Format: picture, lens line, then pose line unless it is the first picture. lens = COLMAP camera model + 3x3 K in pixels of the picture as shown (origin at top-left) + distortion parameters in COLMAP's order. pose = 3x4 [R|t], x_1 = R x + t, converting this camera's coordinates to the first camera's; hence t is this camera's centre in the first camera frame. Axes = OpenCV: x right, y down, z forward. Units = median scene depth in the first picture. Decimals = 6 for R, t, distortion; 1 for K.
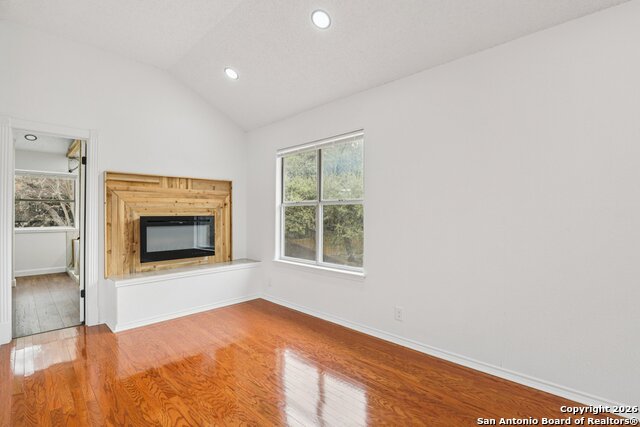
lens RADIAL K [[297.7, 0, 326.8], [0, 297.7, 214.0], [0, 0, 1]] dist [-0.031648, 0.004014]
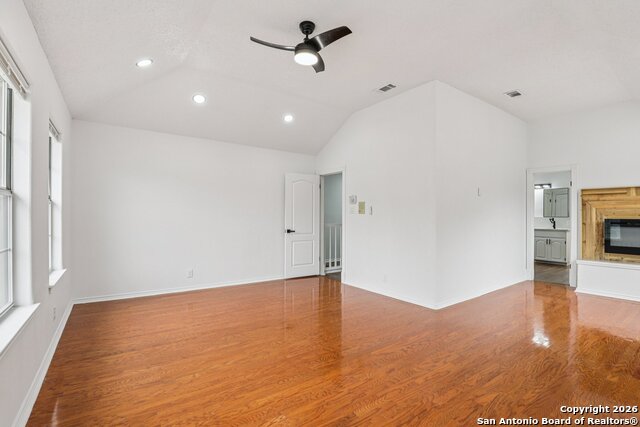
lens RADIAL K [[297.7, 0, 321.0], [0, 297.7, 212.0], [0, 0, 1]] dist [-0.031648, 0.004014]
pose [[-0.168503, -0.006617, -0.985679, 0.866063], [-0.004953, 0.999971, -0.005867, -0.008791], [0.985689, 0.003893, -0.168531, -0.080887]]
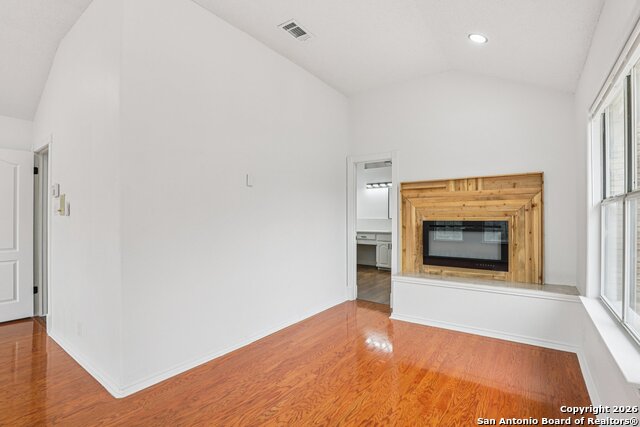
lens RADIAL K [[297.7, 0, 324.0], [0, 297.7, 215.1], [0, 0, 1]] dist [-0.031648, 0.004014]
pose [[0.151631, -0.007155, -0.988411, 0.346613], [0.000200, 0.999974, -0.007208, -0.004407], [0.988437, 0.000895, 0.151629, 0.445535]]
